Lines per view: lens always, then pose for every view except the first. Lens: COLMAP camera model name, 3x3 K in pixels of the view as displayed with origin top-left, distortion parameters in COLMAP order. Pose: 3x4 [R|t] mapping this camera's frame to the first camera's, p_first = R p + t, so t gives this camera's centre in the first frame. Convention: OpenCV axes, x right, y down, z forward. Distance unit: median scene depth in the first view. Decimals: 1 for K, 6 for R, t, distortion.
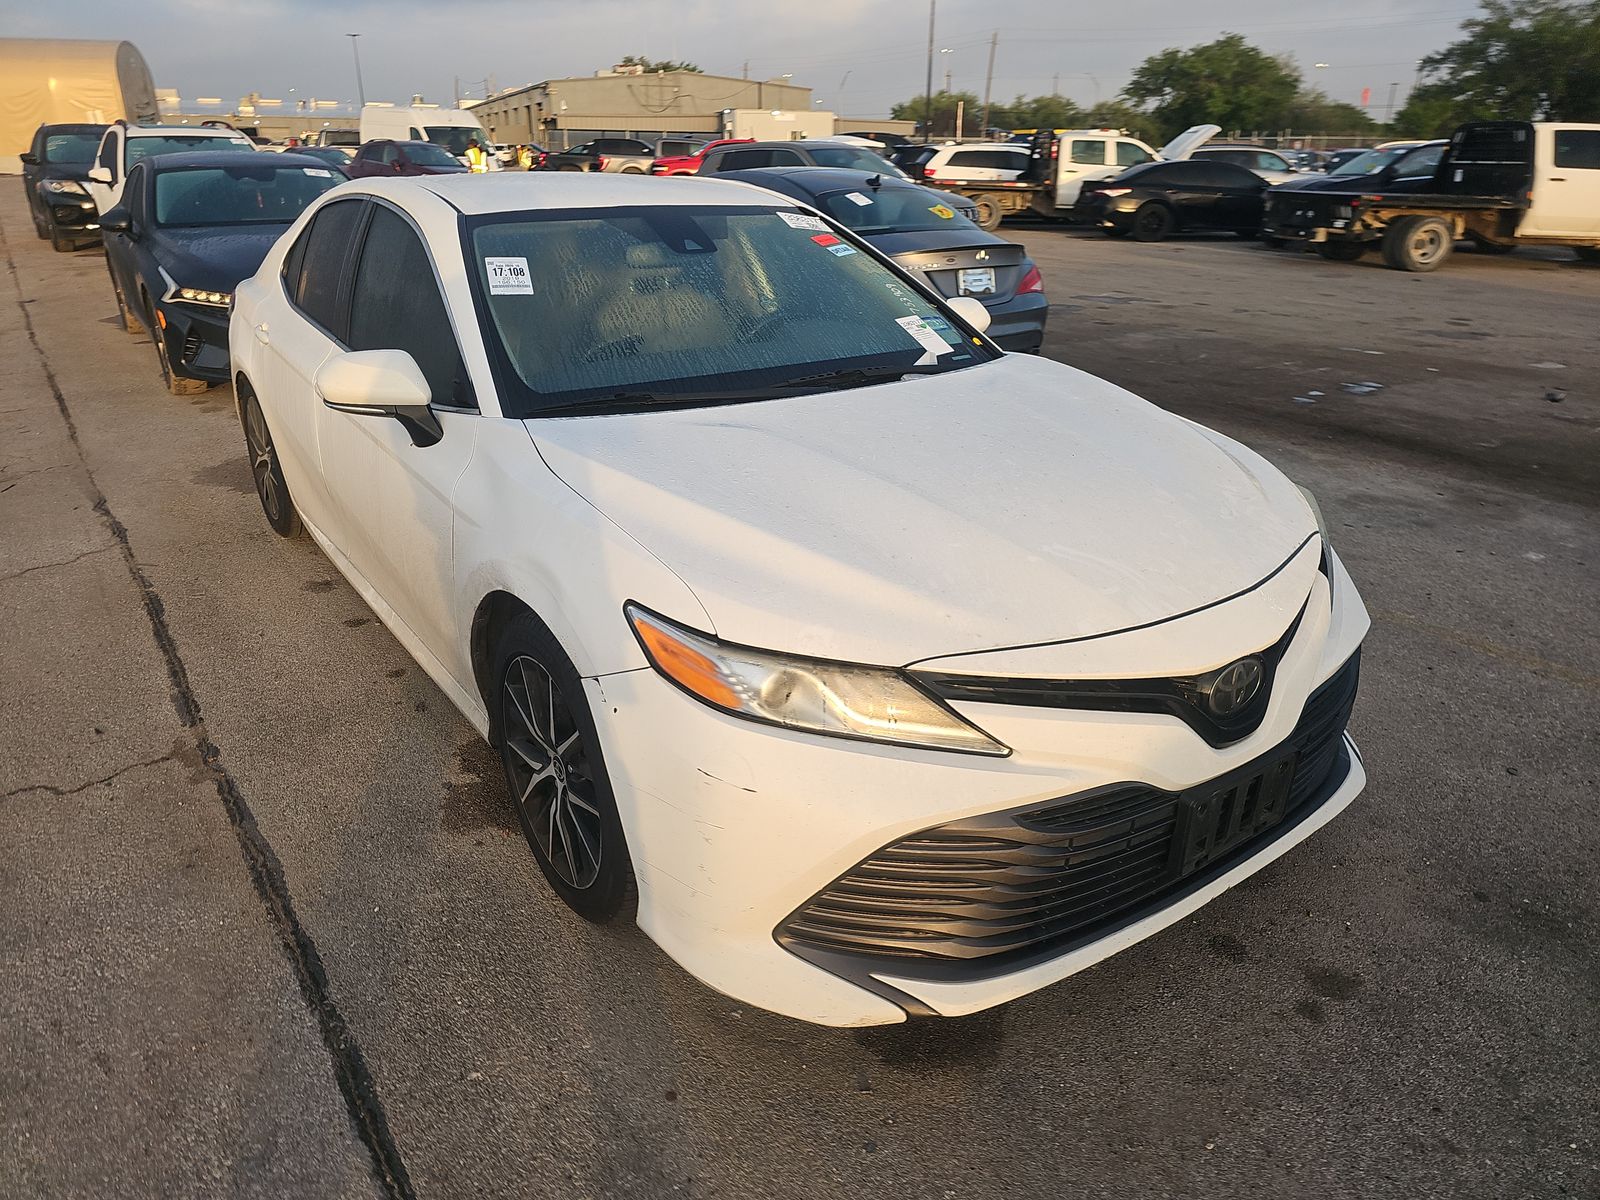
lens RADIAL K [[1069.7, 0, 769.4], [0, 1069.7, 625.3], [0, 0, 1]] dist [0.053305, -0.050403]
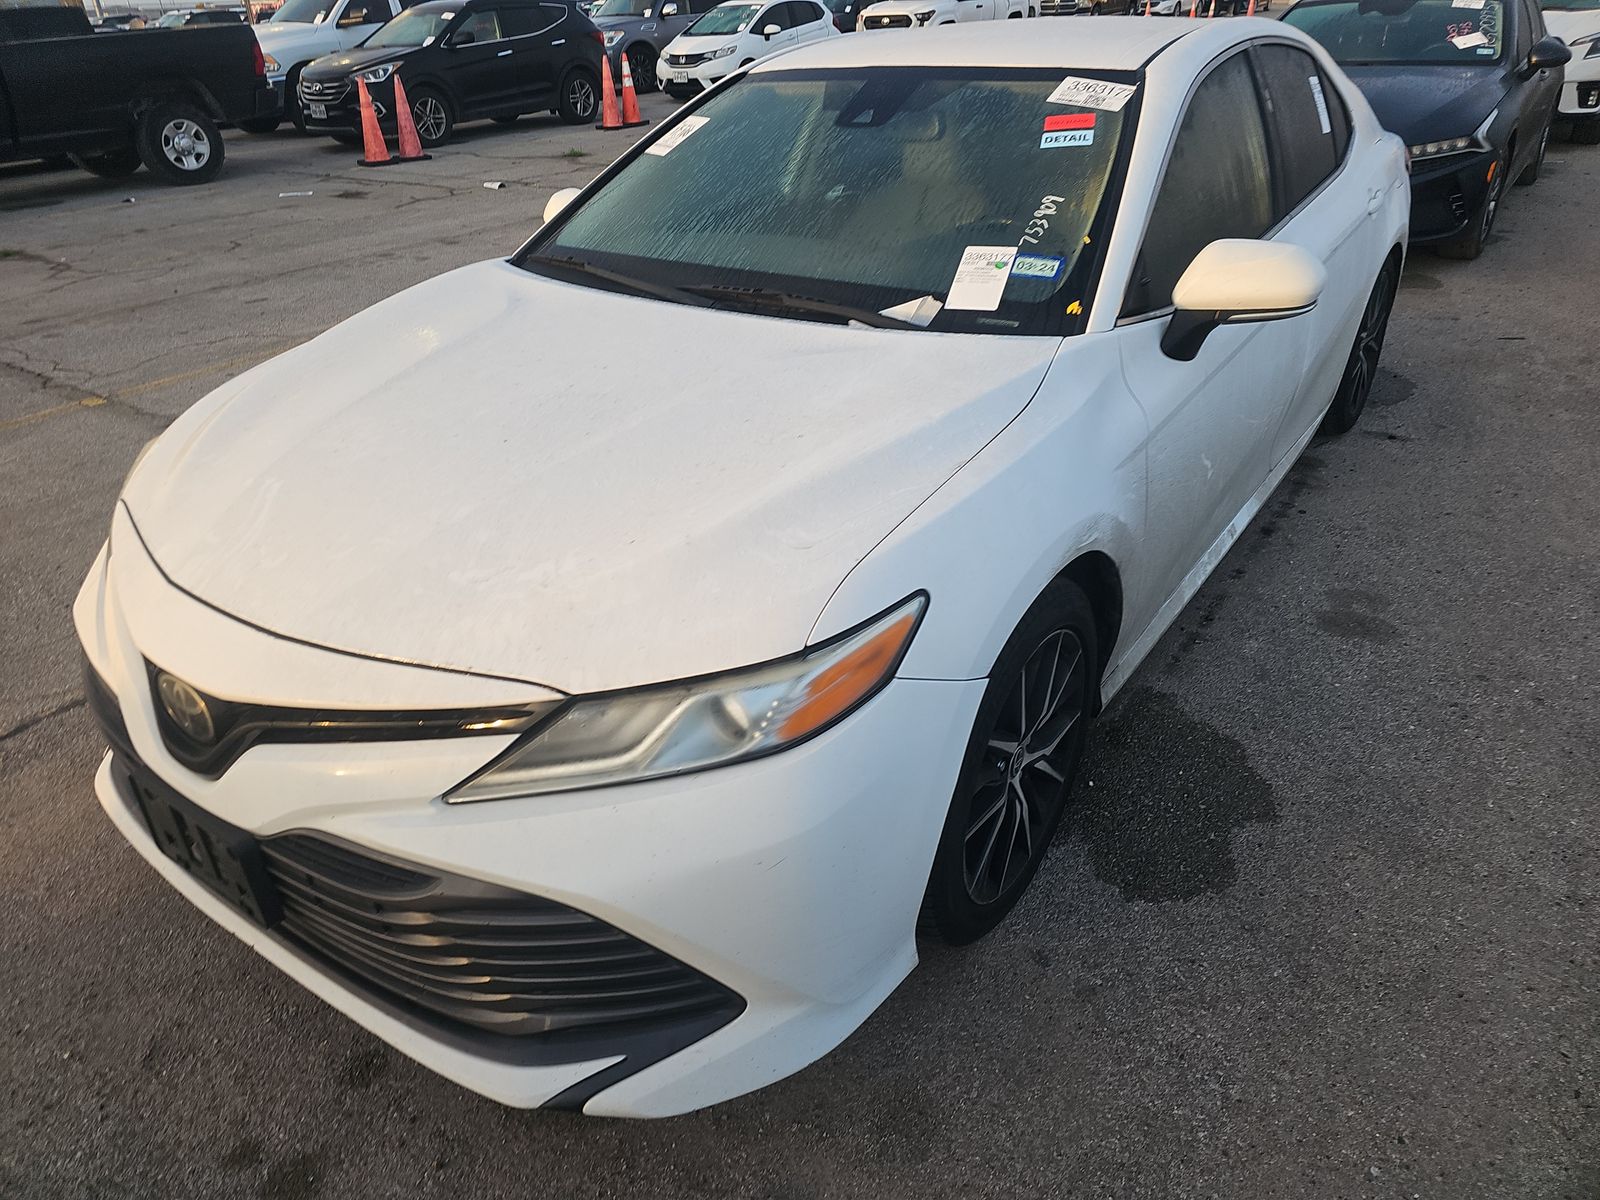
lens RADIAL K [[1064.8, 0, 761.4], [0, 1064.8, 597.7], [0, 0, 1]] dist [0.067254, -0.061589]
pose [[0.320279, 0.442689, -0.837525, 0.346170], [-0.343494, 0.878200, 0.332832, -0.124385], [0.882855, 0.181085, 0.433330, 0.287147]]
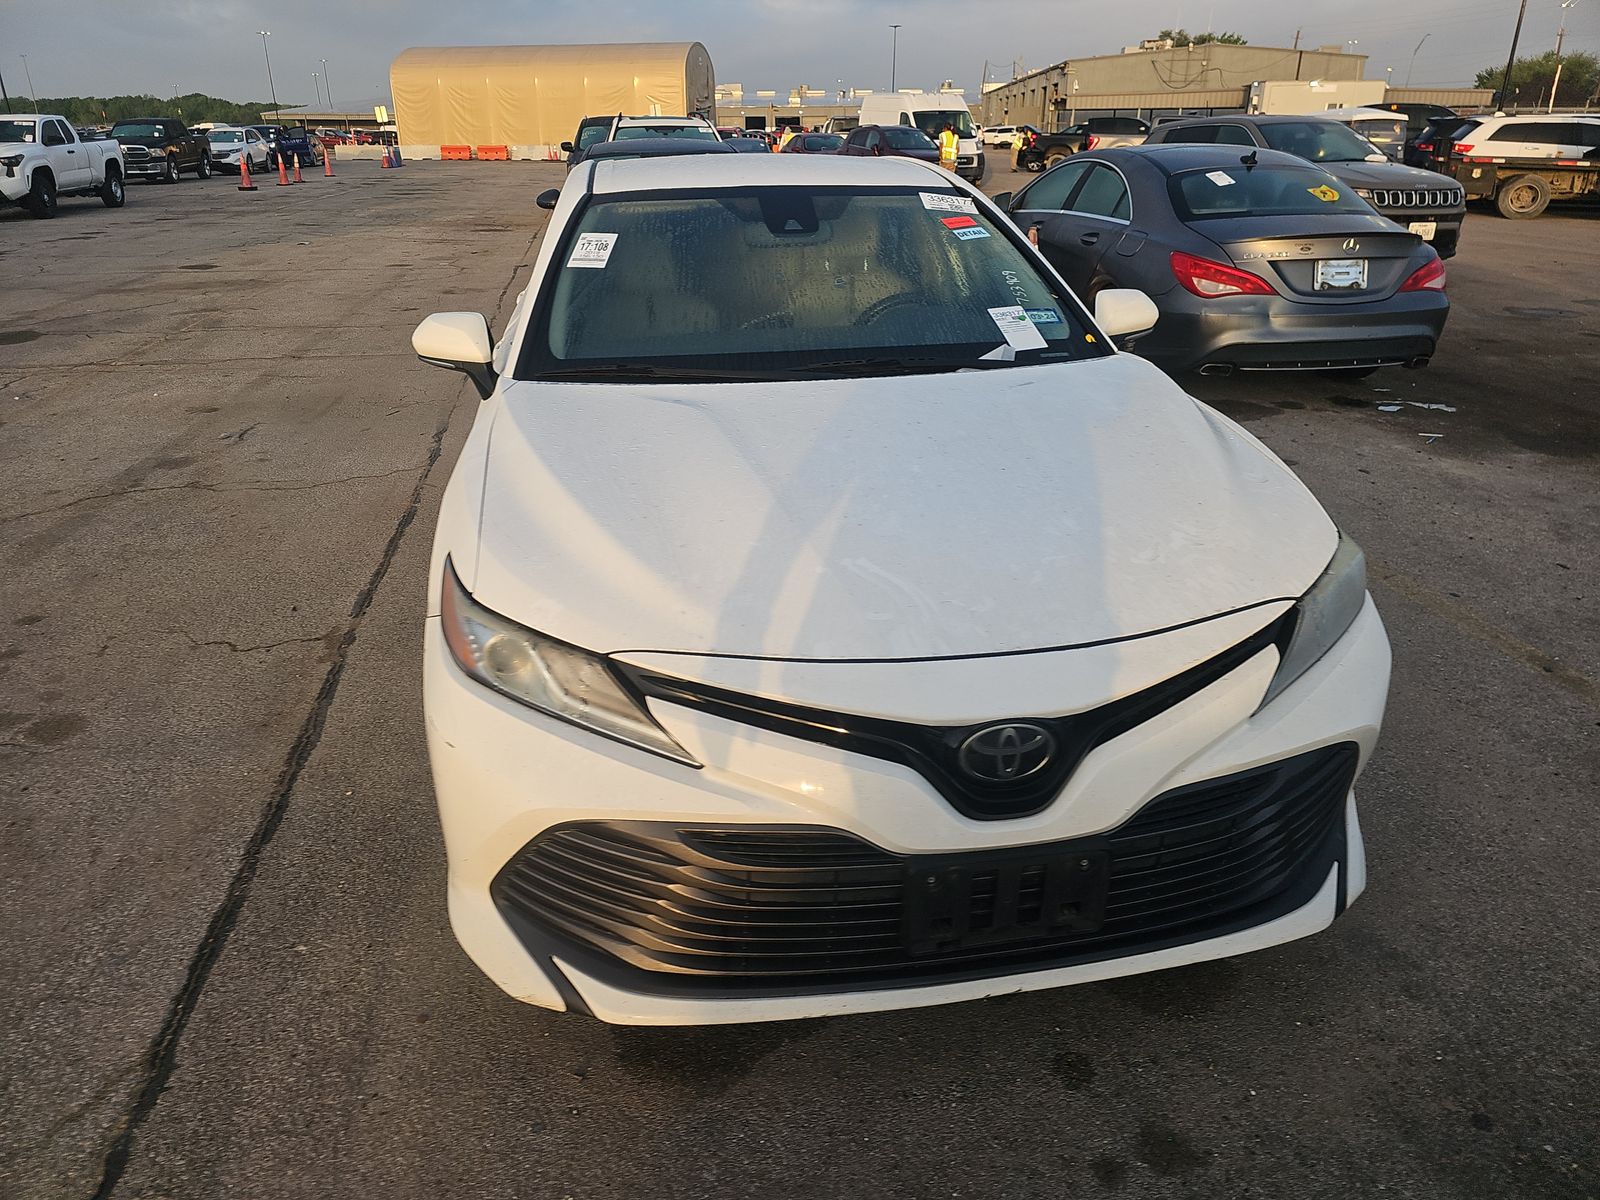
lens RADIAL K [[1064.8, 0, 761.4], [0, 1064.8, 597.7], [0, 0, 1]] dist [0.067254, -0.061589]
pose [[0.903828, 0.158498, -0.397459, 0.159959], [-0.161111, 0.986566, 0.027053, -0.015496], [0.396407, 0.039583, 0.917221, 0.040121]]
